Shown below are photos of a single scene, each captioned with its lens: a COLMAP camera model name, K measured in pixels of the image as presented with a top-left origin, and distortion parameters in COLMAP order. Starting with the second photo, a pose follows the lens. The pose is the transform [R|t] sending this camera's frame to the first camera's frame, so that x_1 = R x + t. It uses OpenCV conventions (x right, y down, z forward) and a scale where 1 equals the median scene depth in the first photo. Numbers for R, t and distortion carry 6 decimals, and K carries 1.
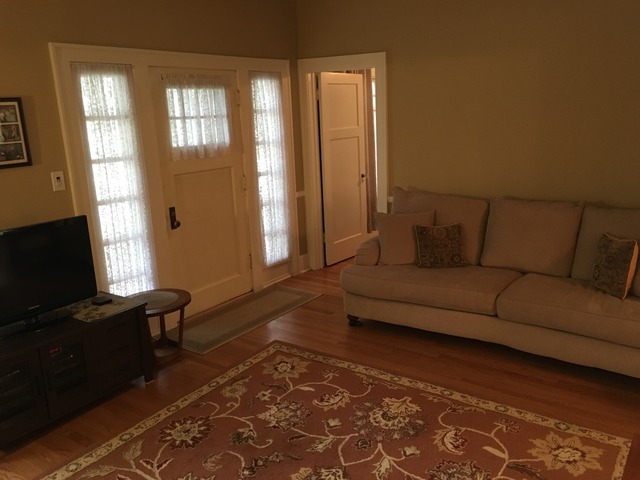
lens RADIAL K [[546.6, 0, 322.9], [0, 546.6, 239.3], [0, 0, 1]] dist [0.086659, -0.119373]
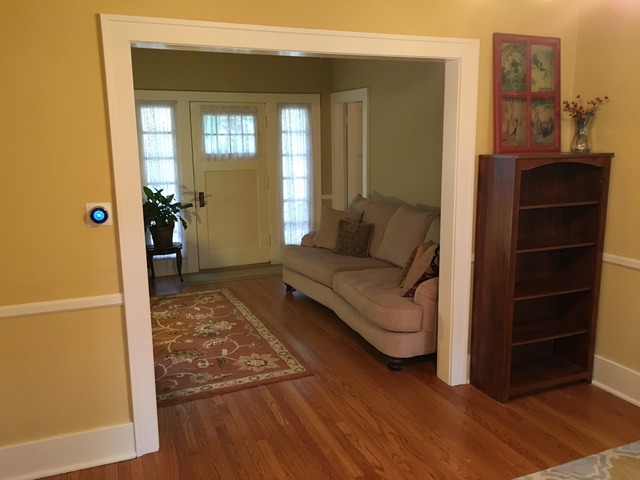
lens RADIAL K [[546.6, 0, 322.9], [0, 546.6, 239.3], [0, 0, 1]] dist [0.086659, -0.119373]
pose [[0.847934, 0.125797, -0.514959, 0.968454], [-0.144734, 0.989465, 0.003392, 0.020048], [0.509961, 0.071656, 0.857208, -0.149050]]
